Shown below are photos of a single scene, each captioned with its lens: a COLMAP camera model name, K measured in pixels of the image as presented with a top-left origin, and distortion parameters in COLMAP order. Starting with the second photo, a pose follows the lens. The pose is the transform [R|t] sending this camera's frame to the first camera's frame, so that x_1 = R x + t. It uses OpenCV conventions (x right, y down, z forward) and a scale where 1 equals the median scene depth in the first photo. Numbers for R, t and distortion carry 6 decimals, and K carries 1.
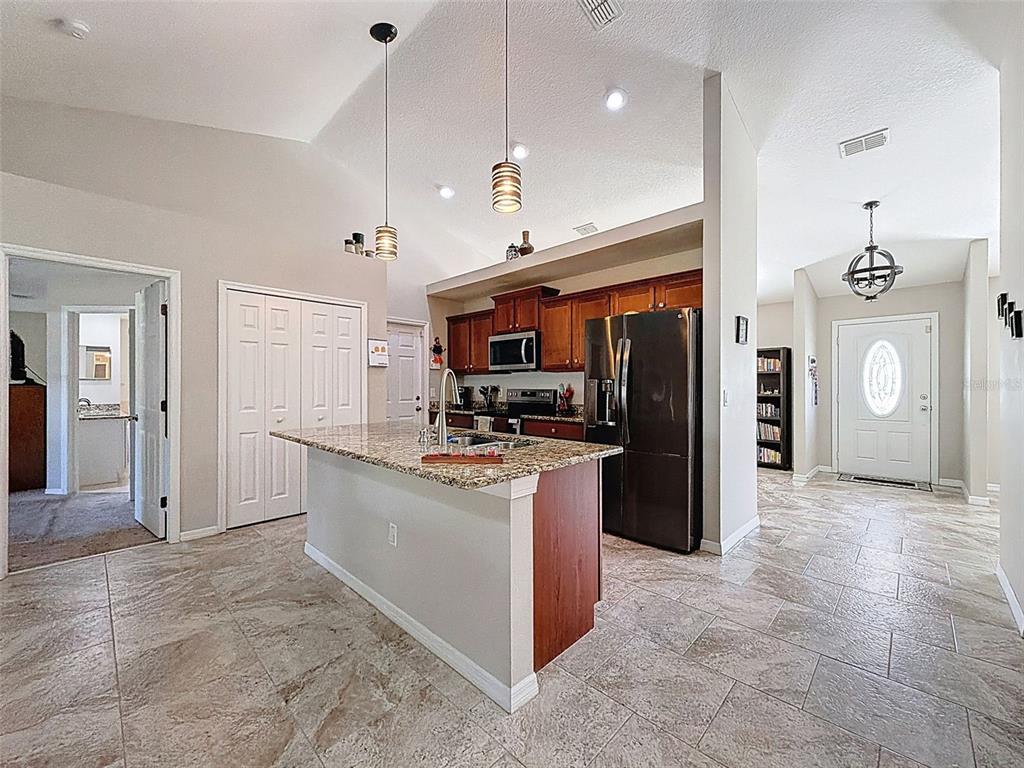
lens RADIAL K [[414.7, 0, 510.7], [0, 414.7, 385.7], [0, 0, 1]] dist [0.000177, -0.000082]
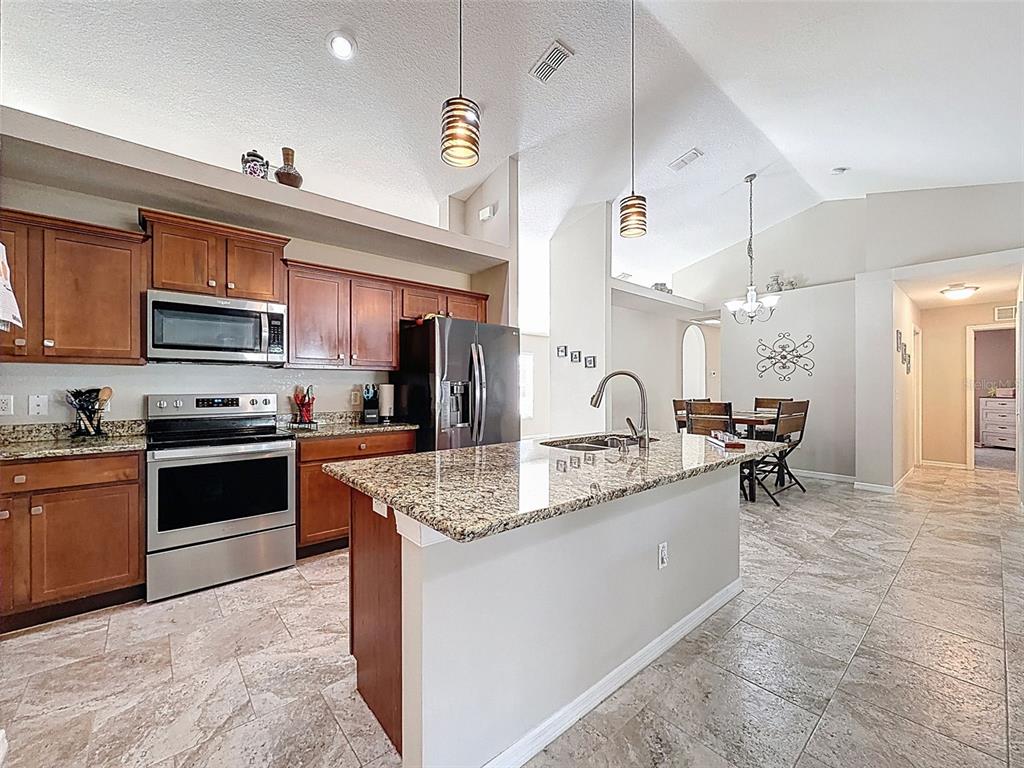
lens RADIAL K [[414.7, 0, 510.7], [0, 414.7, 385.7], [0, 0, 1]] dist [0.000177, -0.000082]
pose [[0.086593, 0.002844, 0.996240, -0.583628], [0.000637, 0.999996, -0.002910, -0.001549], [-0.996244, 0.000887, 0.086591, 0.606996]]
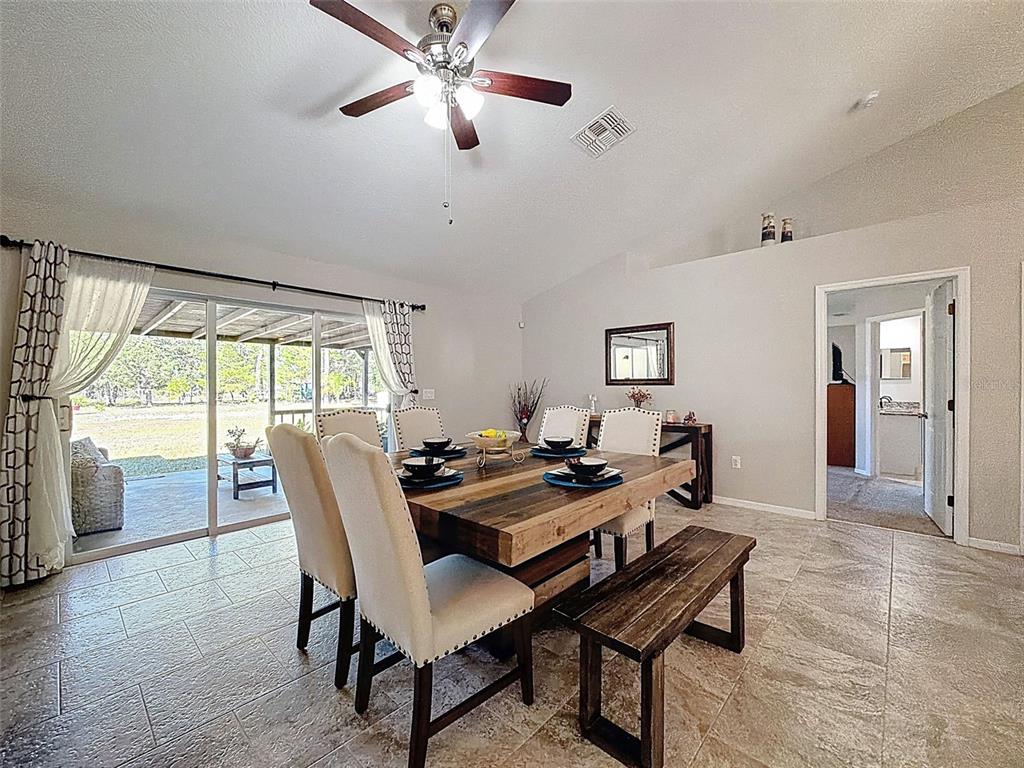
lens RADIAL K [[414.7, 0, 510.7], [0, 414.7, 385.7], [0, 0, 1]] dist [0.000177, -0.000082]
pose [[0.025058, 0.001761, -0.999684, 0.105837], [0.002286, 0.999996, 0.001819, -0.002083], [0.999683, -0.002330, 0.025054, -0.068308]]
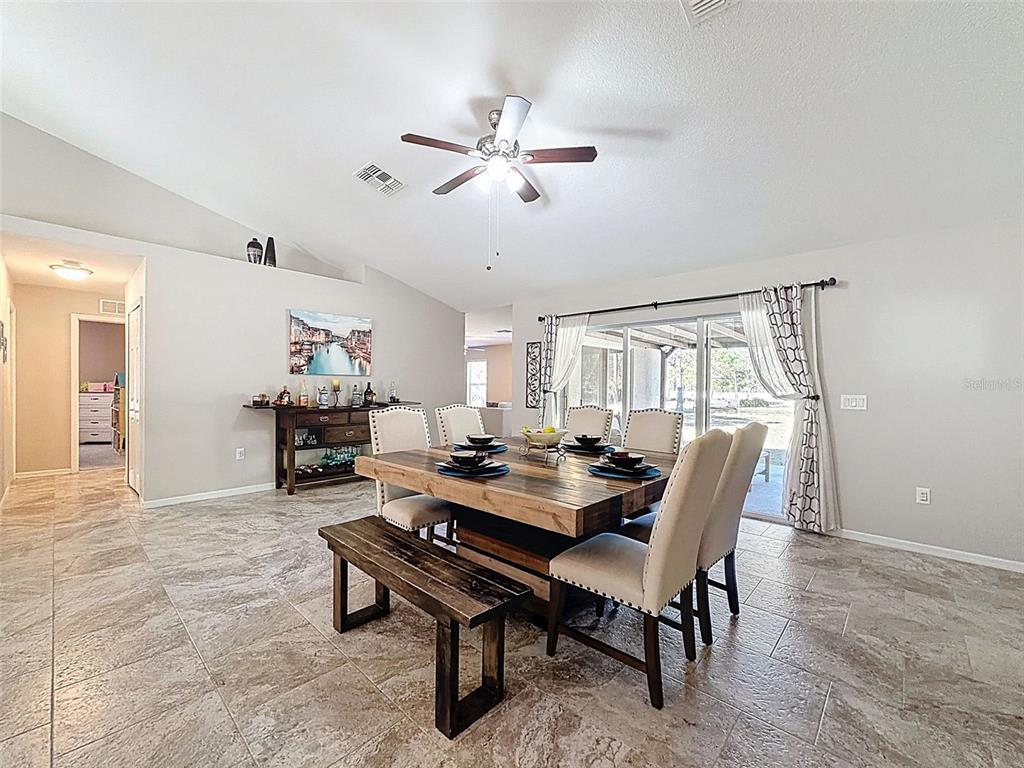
lens RADIAL K [[426.9, 0, 515.0], [0, 426.9, 390.0], [0, 0, 1]] dist [-0.001841, -0.000510]
pose [[-0.999530, -0.009978, -0.028993, -0.365391], [-0.010302, 0.999886, 0.011040, -0.002918], [0.028879, 0.011333, -0.999519, 0.520843]]
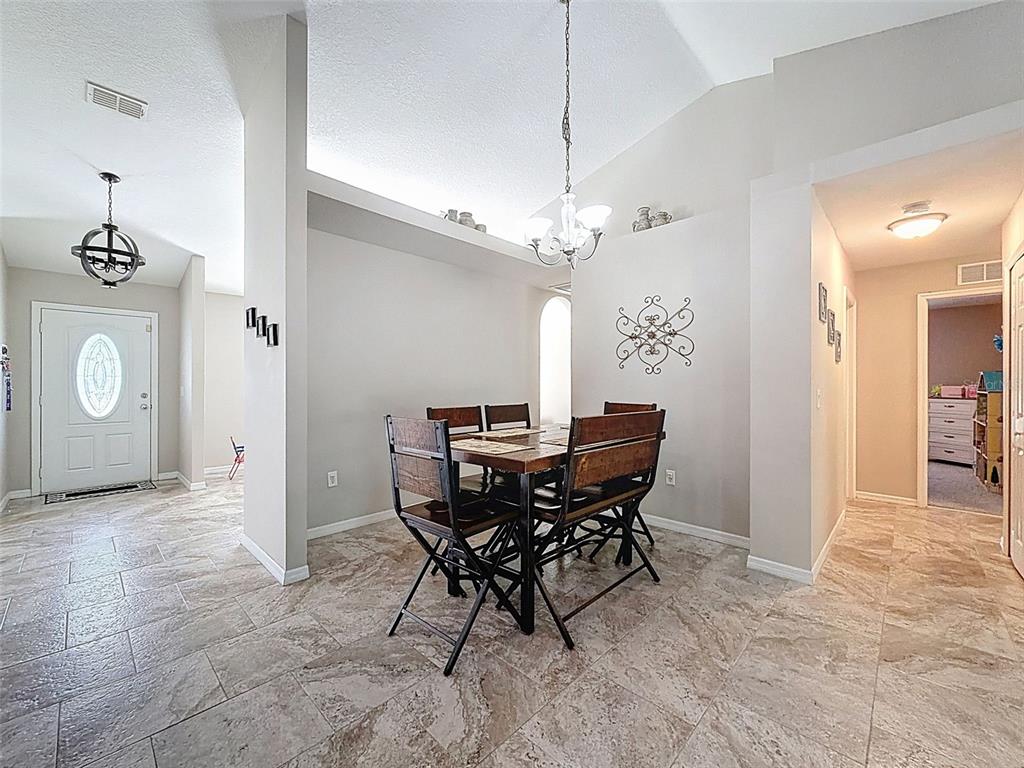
lens RADIAL K [[414.7, 0, 510.7], [0, 414.7, 385.7], [0, 0, 1]] dist [0.000177, -0.000082]
pose [[-0.010104, -0.003150, 0.999944, -0.011141], [0.000393, 0.999995, 0.003154, 0.000041], [-0.999949, 0.000425, -0.010103, 0.146212]]
